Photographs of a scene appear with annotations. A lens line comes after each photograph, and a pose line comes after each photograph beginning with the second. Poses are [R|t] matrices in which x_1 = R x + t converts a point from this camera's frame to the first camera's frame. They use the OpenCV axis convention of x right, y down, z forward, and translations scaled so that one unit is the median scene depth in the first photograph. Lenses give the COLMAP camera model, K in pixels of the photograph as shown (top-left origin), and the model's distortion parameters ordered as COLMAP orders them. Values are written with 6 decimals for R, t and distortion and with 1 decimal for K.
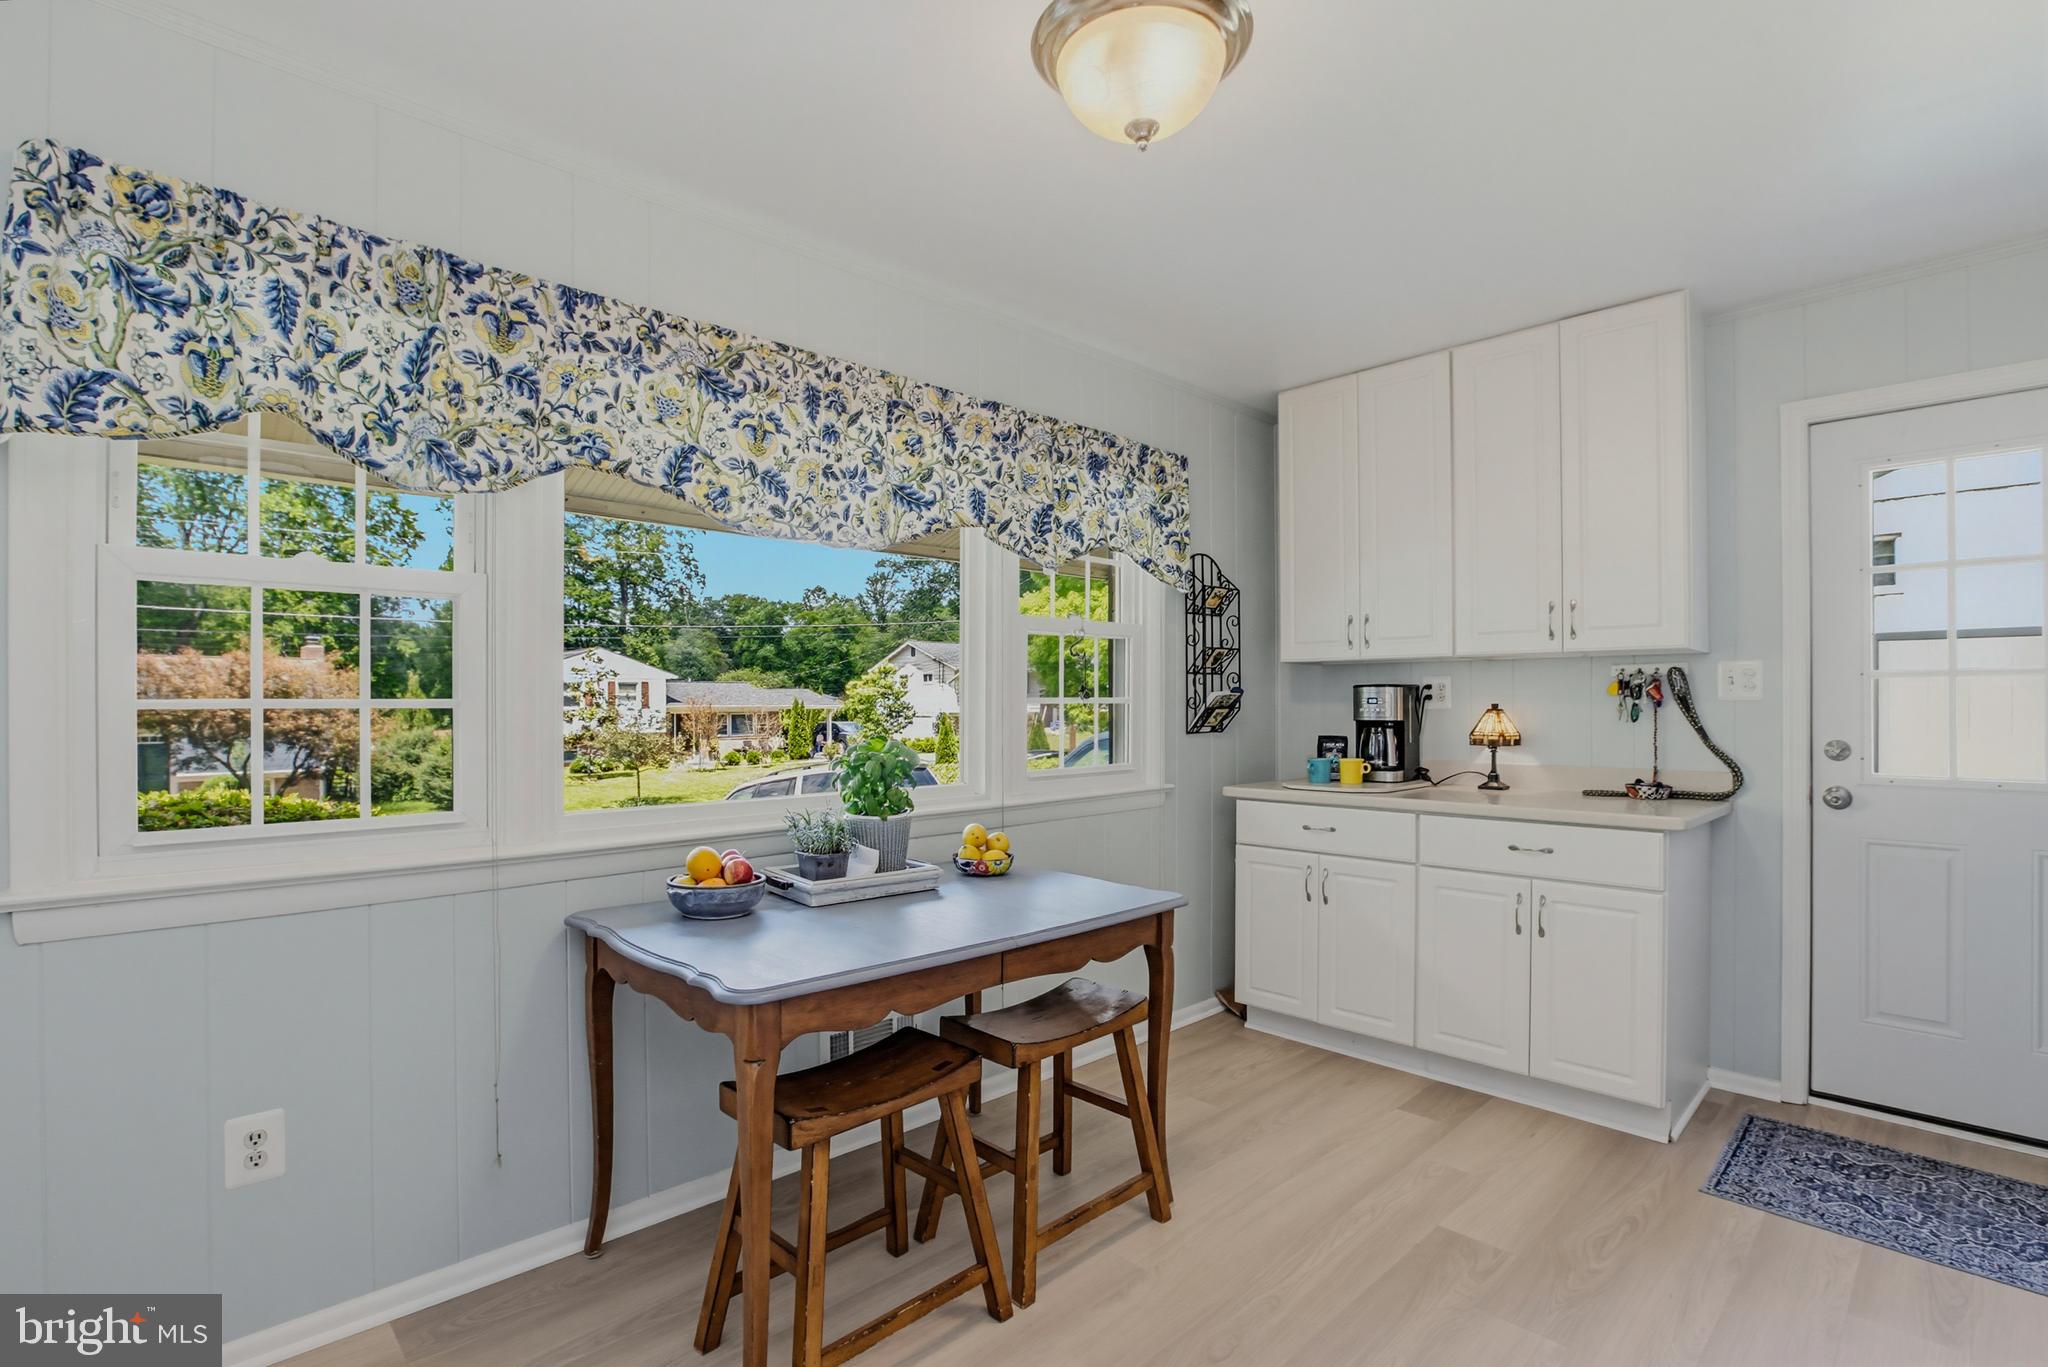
lens RADIAL K [[980.2, 0, 1013.1], [0, 980.2, 697.7], [0, 0, 1]] dist [-0.074434, 0.035995]
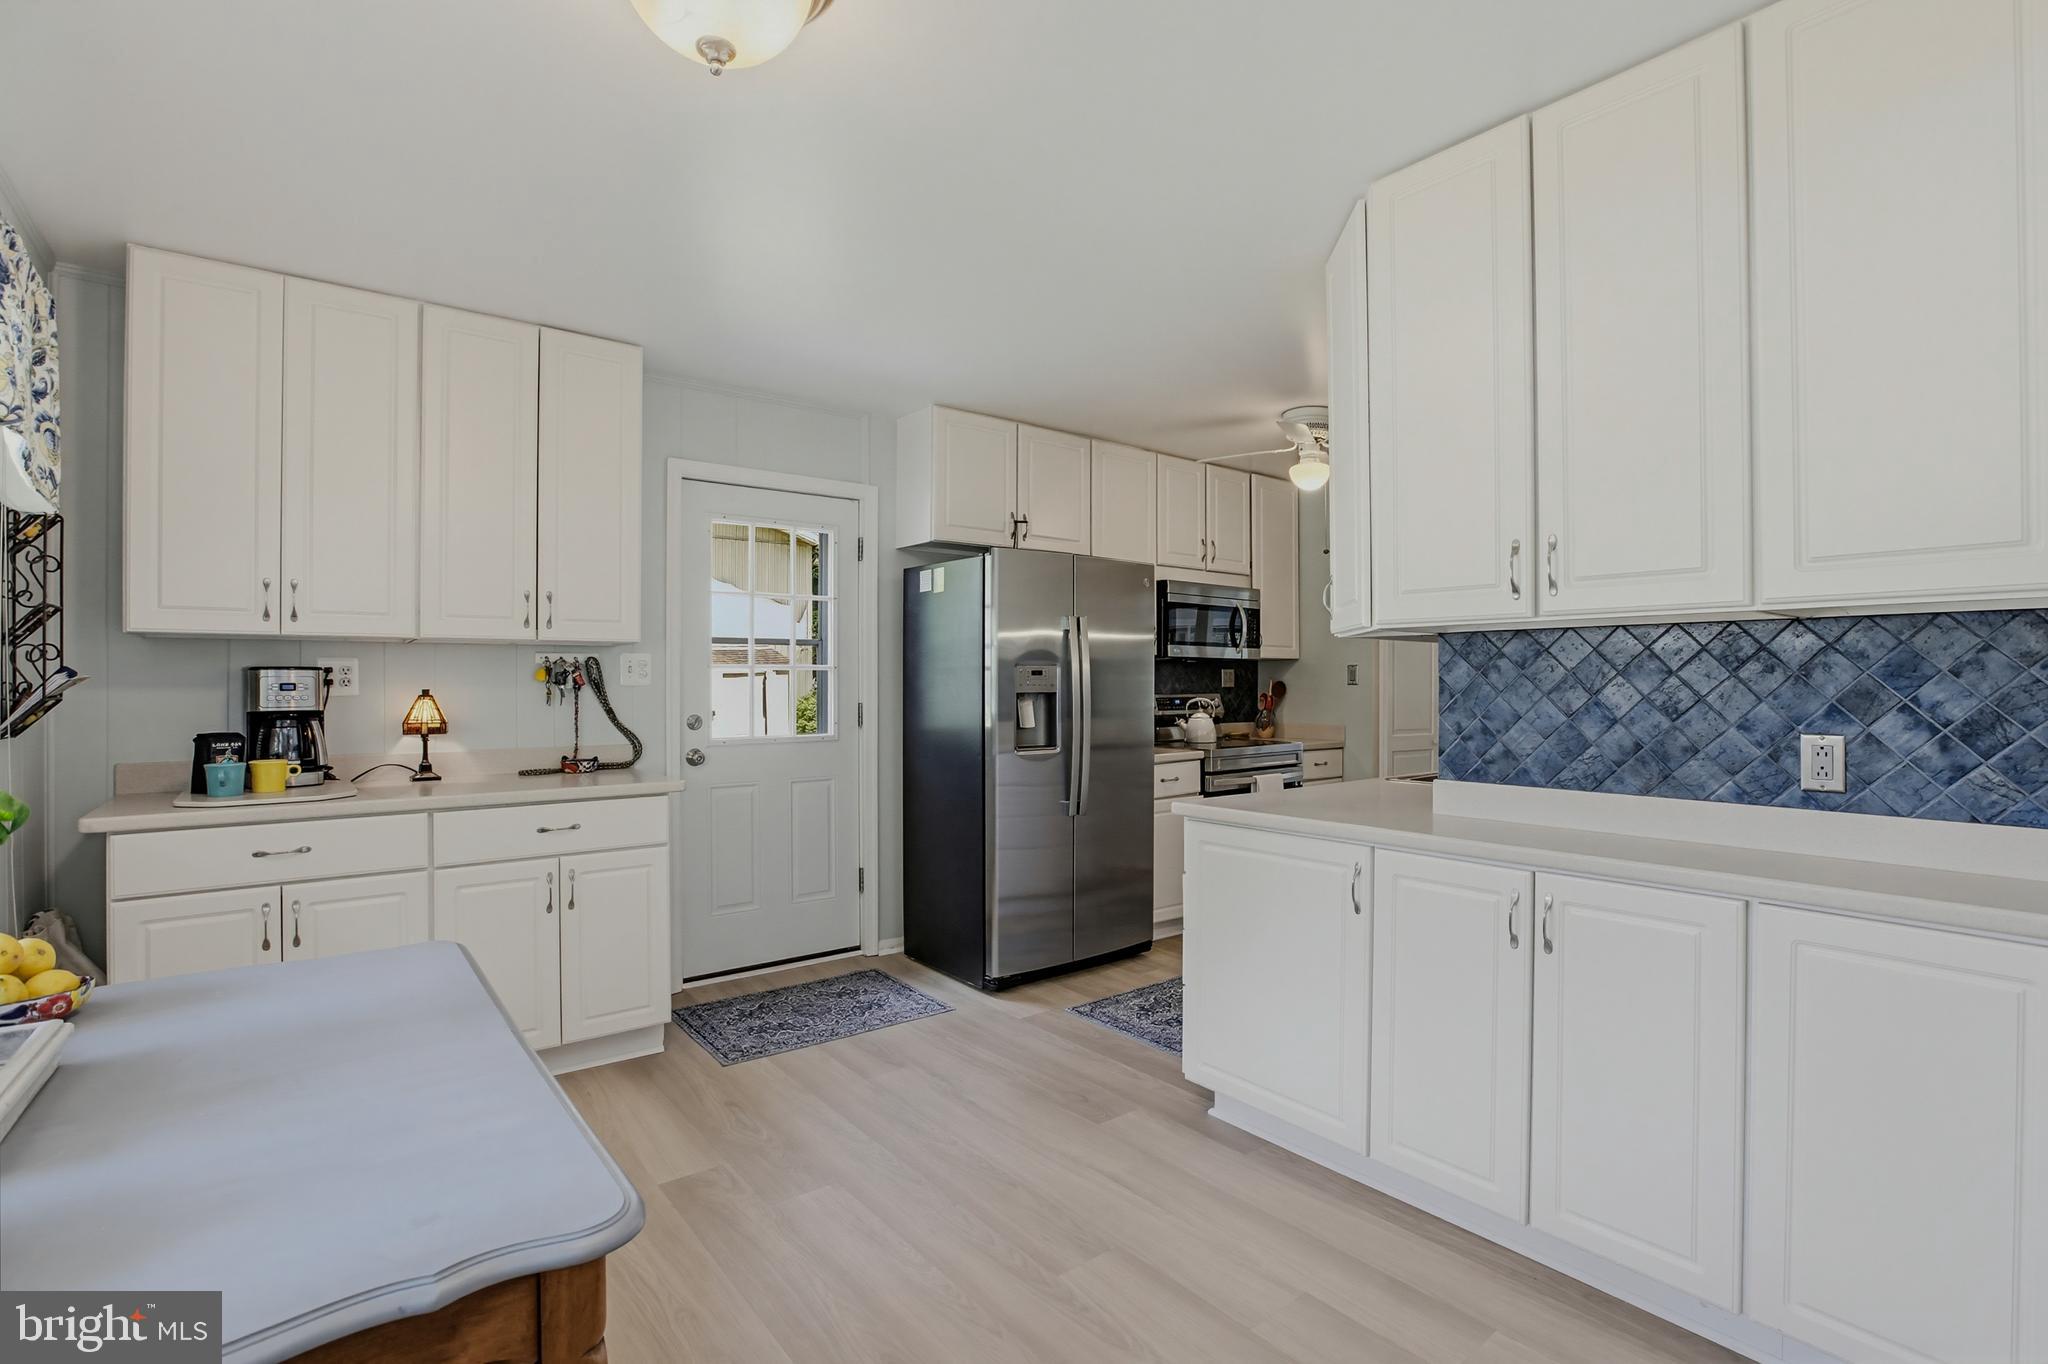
lens RADIAL K [[951.9, 0, 1049.5], [0, 951.9, 678.2], [0, 0, 1]] dist [-0.057641, 0.028359]
pose [[0.086373, 0.004714, 0.996252, -0.492836], [-0.001979, 0.999988, -0.004560, -0.002583], [-0.996261, -0.001578, 0.086381, 0.430498]]
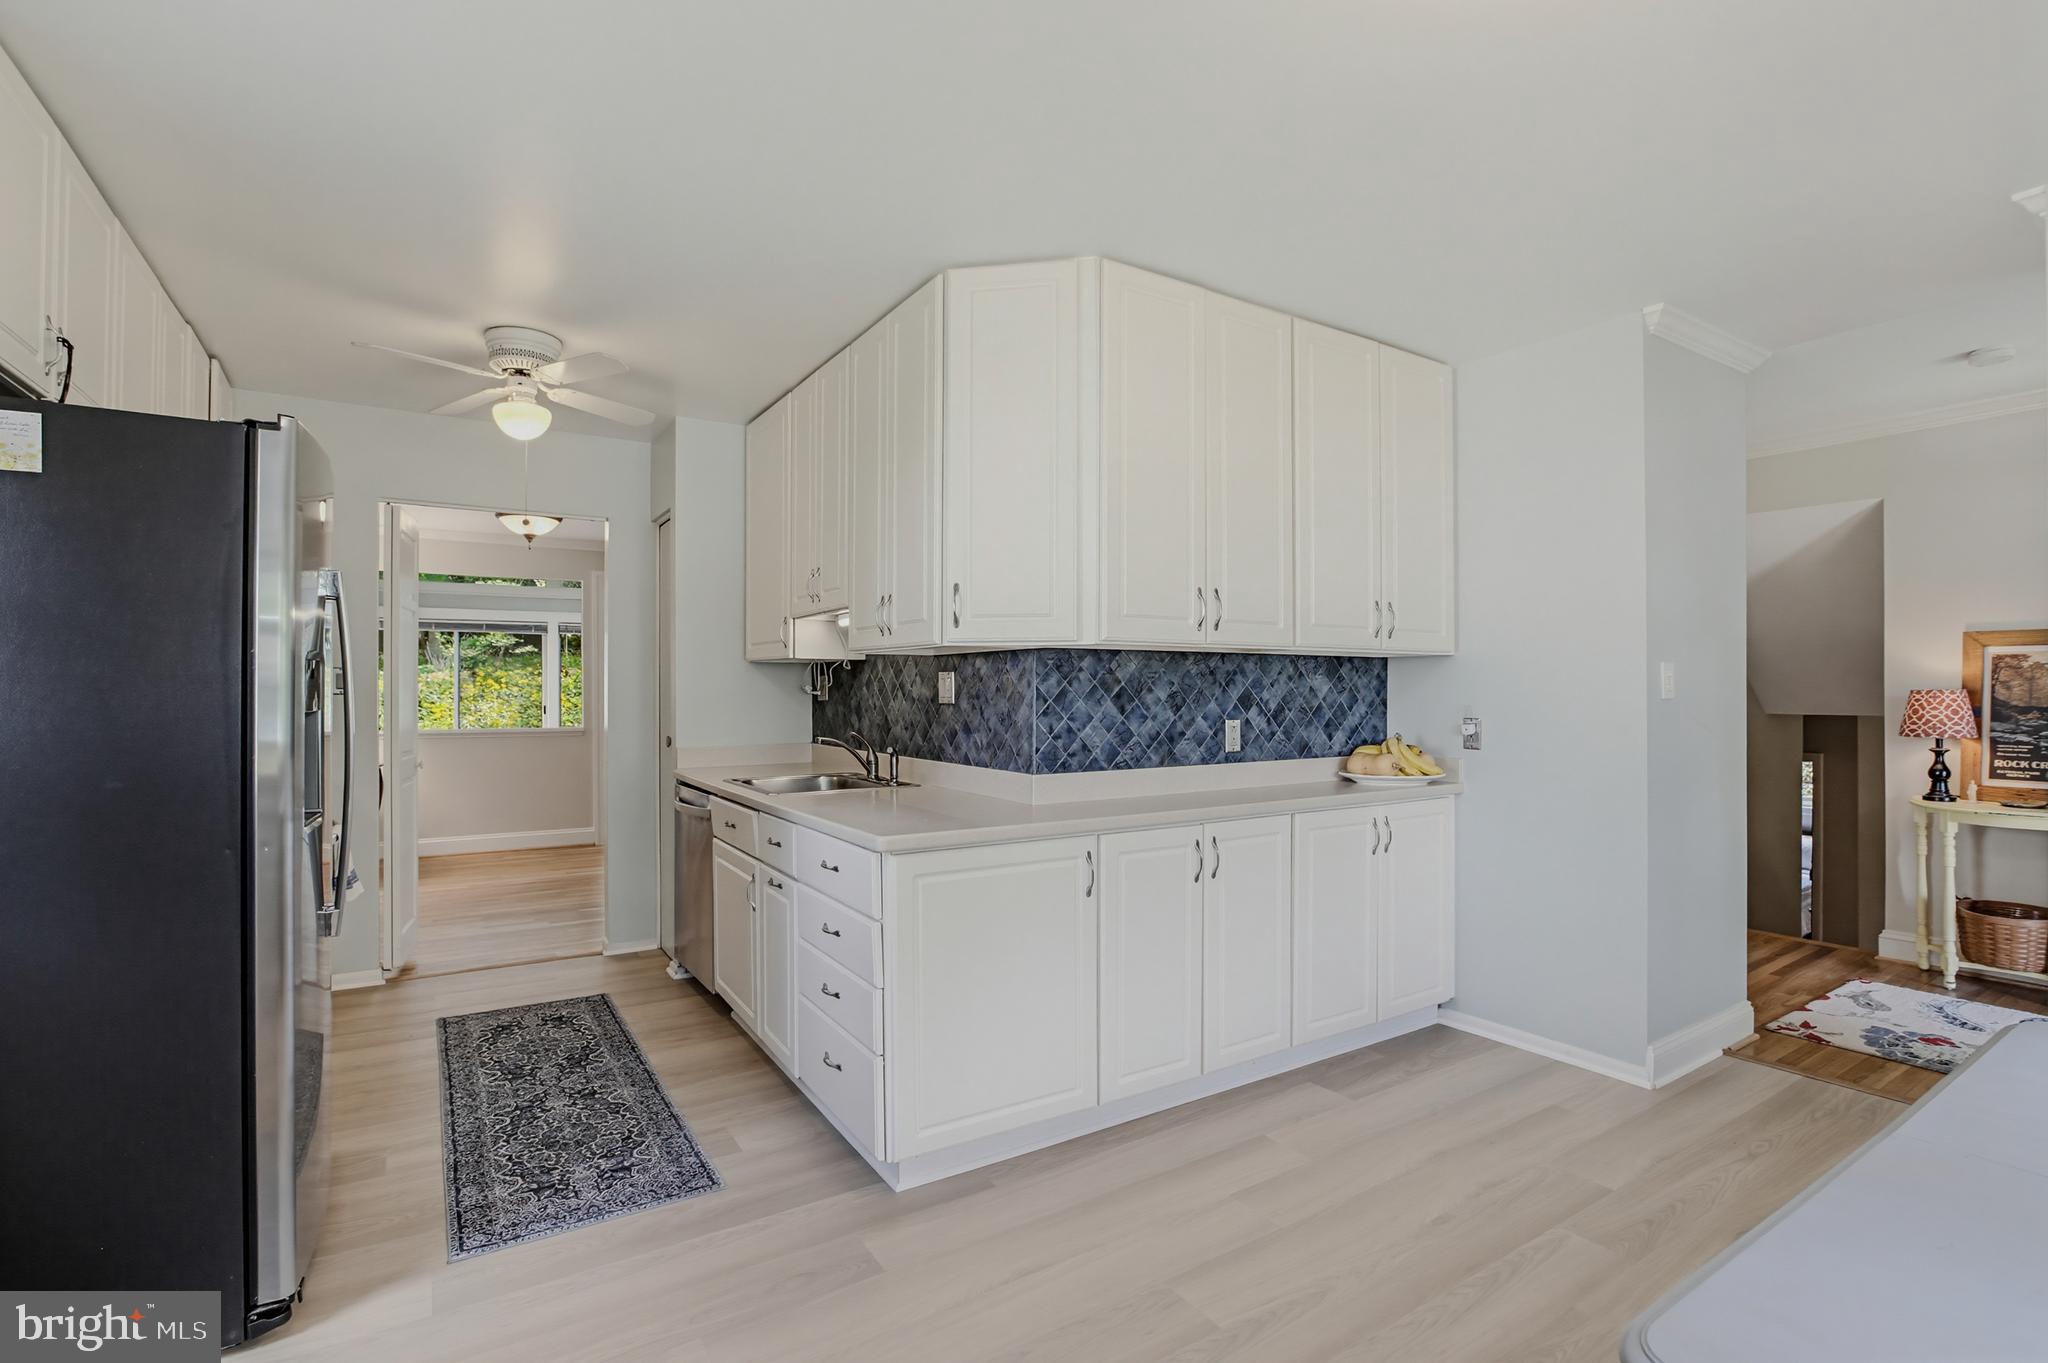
lens RADIAL K [[980.2, 0, 1013.1], [0, 980.2, 695.7], [0, 0, 1]] dist [-0.074434, 0.035995]
pose [[-0.980782, 0.000430, 0.195105, 0.310570], [0.001530, 0.999984, 0.005487, -0.003786], [-0.195100, 0.005680, -0.980767, 1.257455]]
